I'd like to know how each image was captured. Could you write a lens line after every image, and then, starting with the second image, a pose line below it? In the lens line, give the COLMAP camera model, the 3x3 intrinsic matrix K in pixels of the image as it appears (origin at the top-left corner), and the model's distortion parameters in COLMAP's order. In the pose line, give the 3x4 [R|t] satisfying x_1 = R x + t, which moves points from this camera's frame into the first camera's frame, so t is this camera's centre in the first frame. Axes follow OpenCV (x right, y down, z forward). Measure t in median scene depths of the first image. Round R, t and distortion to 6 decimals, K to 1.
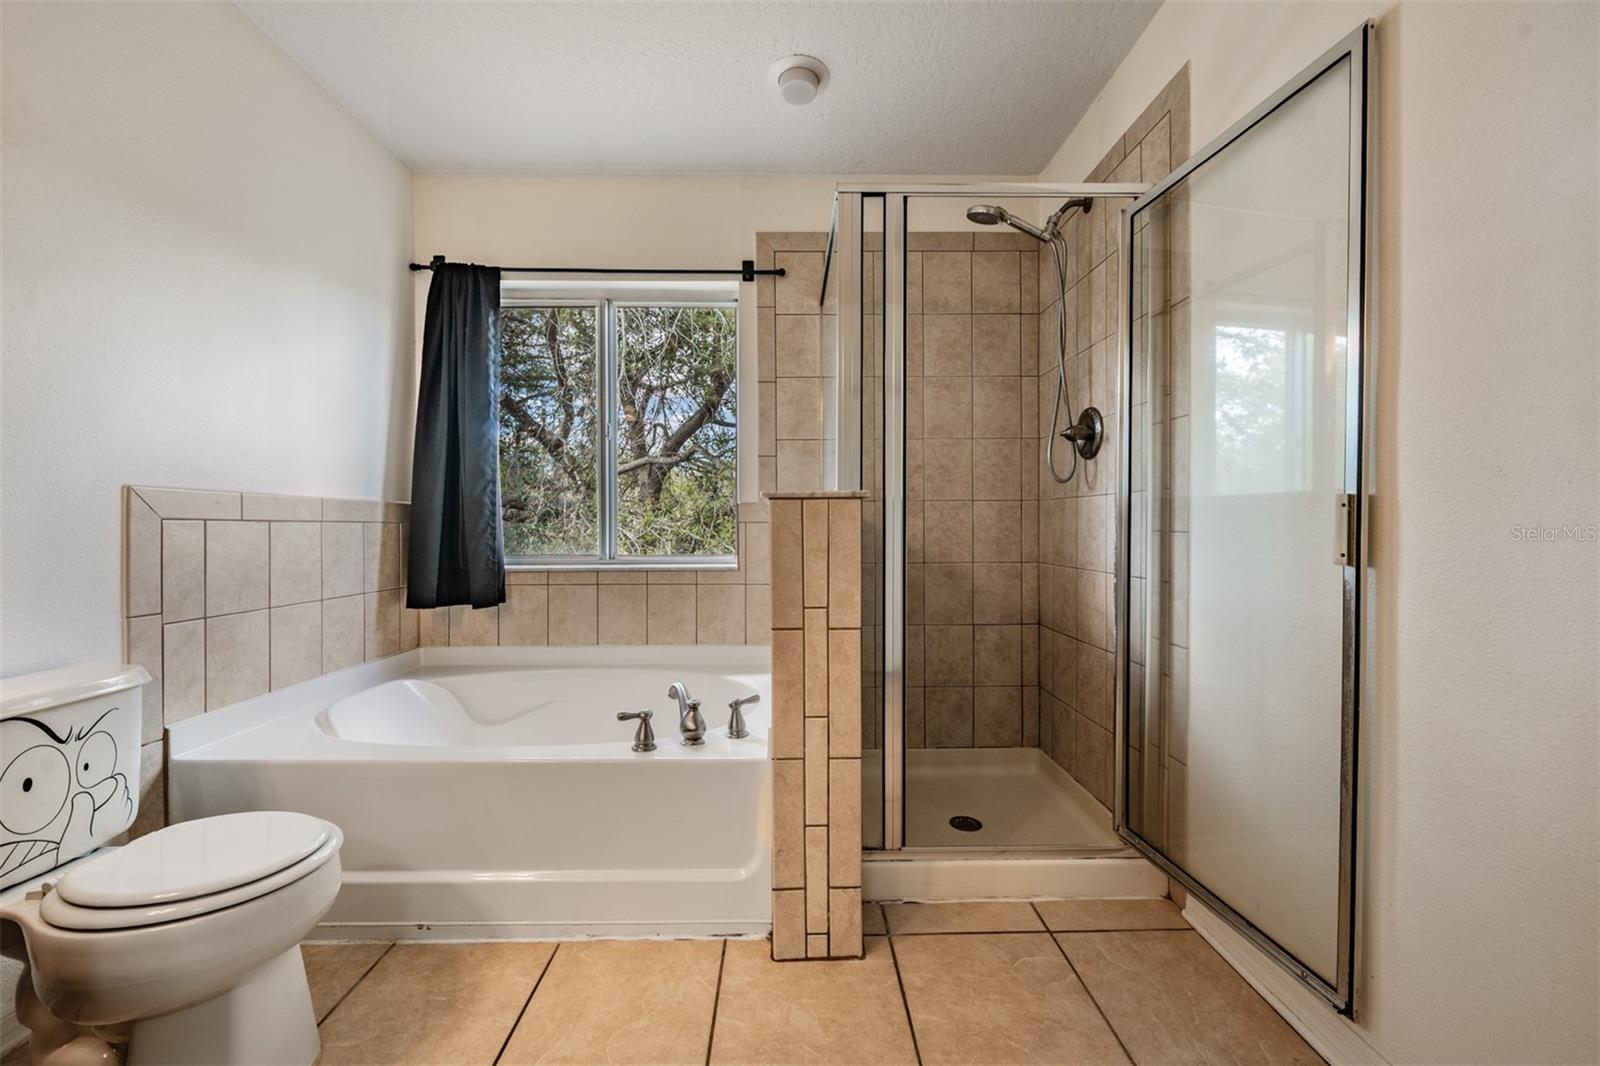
lens RADIAL K [[639.3, 0, 851.1], [0, 639.3, 531.3], [0, 0, 1]] dist [0.003067, -0.003132]
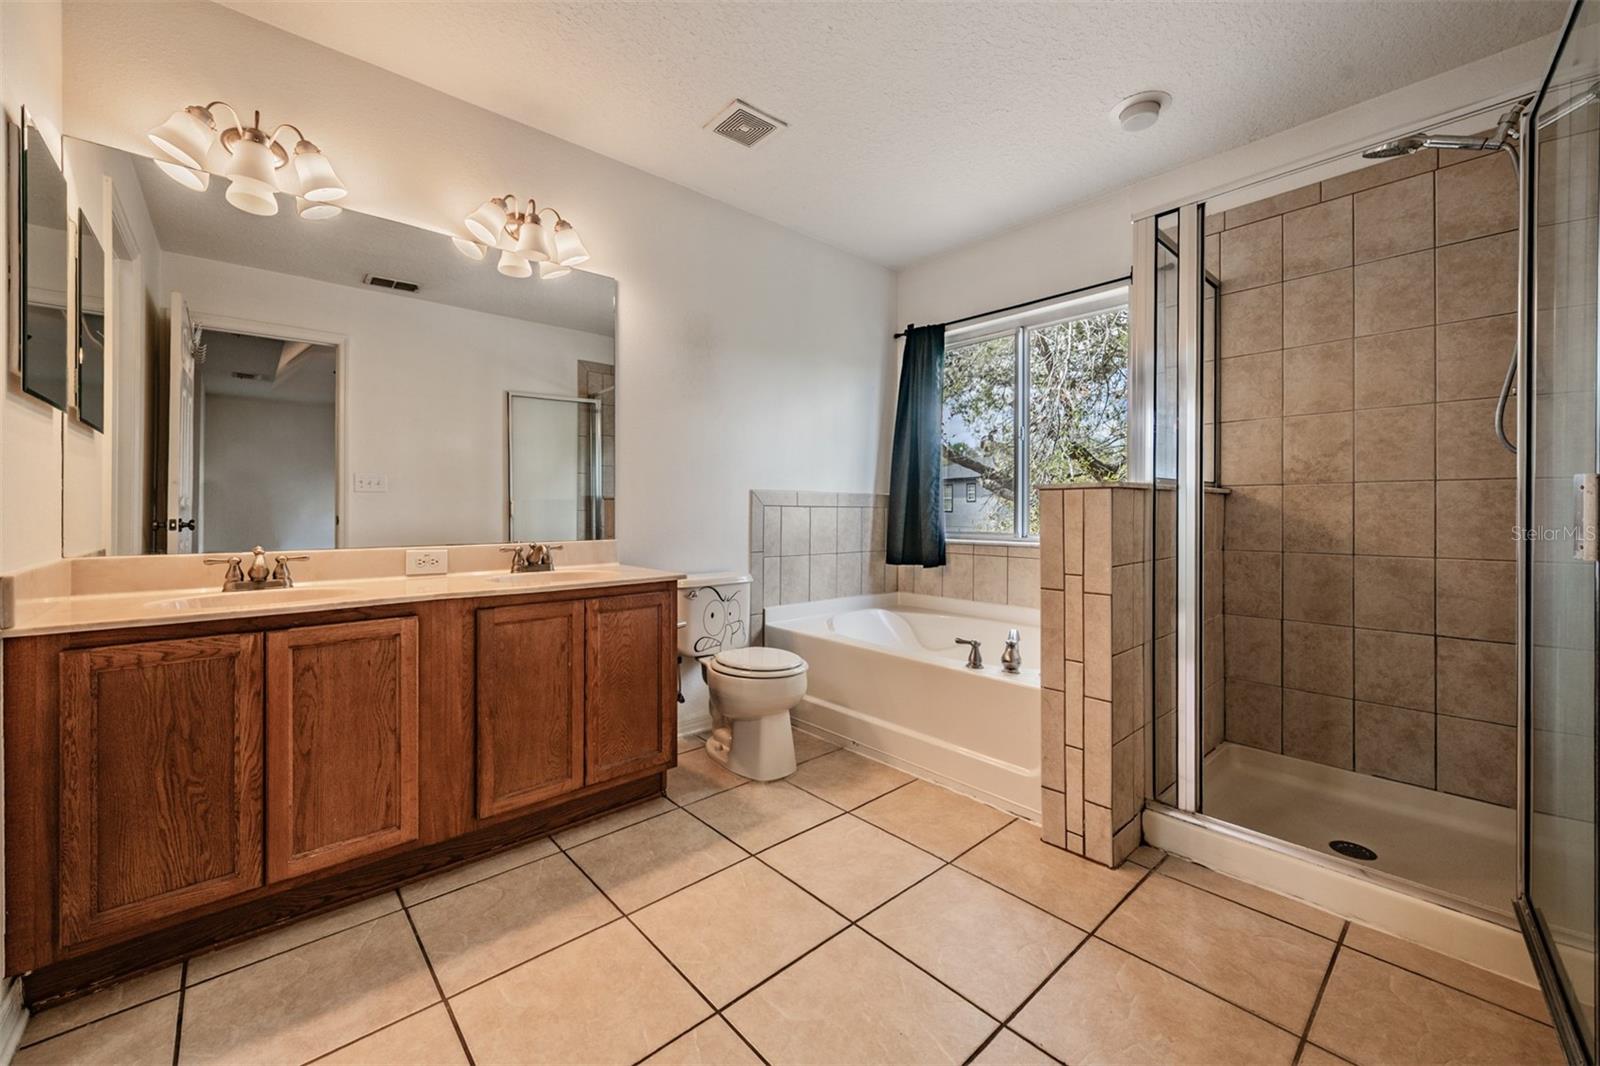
lens RADIAL K [[618.8, 0, 797.7], [0, 618.8, 510.6], [0, 0, 1]] dist [0.000227, -0.000023]
pose [[0.651804, 0.004322, -0.758375, 0.293960], [-0.010475, 0.999940, -0.003305, 0.001041], [0.758315, 0.010098, 0.651810, -0.123939]]
